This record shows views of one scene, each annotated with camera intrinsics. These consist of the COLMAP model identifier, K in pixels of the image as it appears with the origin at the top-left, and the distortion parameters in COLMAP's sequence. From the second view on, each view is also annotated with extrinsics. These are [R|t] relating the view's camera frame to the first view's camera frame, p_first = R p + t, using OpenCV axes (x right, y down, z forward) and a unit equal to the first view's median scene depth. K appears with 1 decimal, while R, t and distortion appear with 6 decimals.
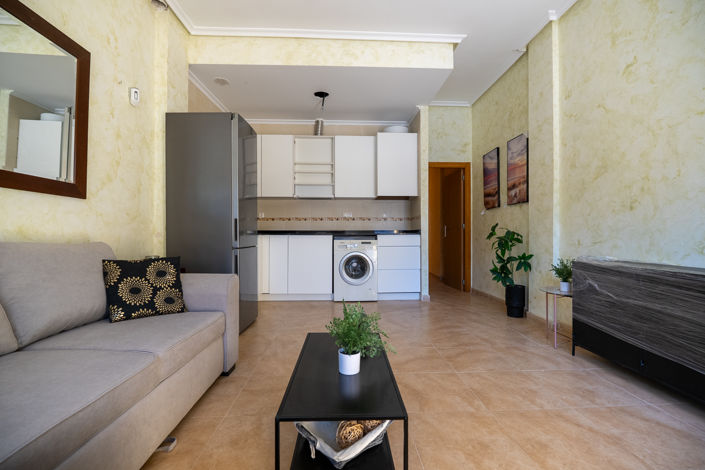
lens RADIAL K [[309.6, 0, 352.1], [0, 309.6, 234.8], [0, 0, 1]] dist [-0.008972, 0.001820]
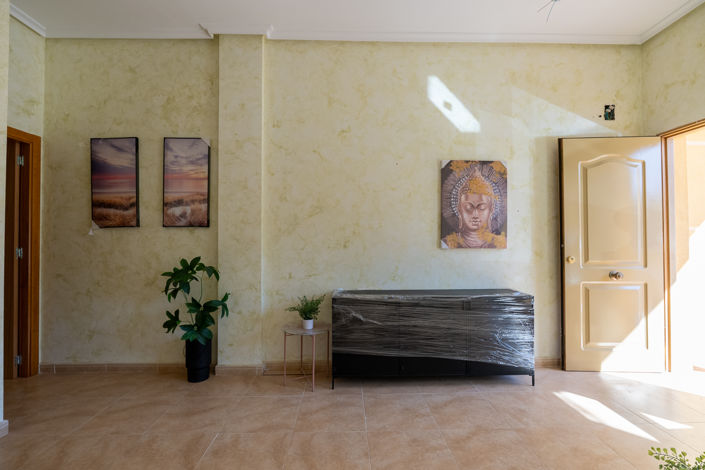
lens RADIAL K [[309.6, 0, 355.6], [0, 309.6, 236.2], [0, 0, 1]] dist [-0.008972, 0.001820]
pose [[0.016179, 0.016200, 0.999738, -0.253315], [-0.001562, 0.999868, -0.016176, -0.081242], [-0.999868, -0.001300, 0.016202, 0.703419]]
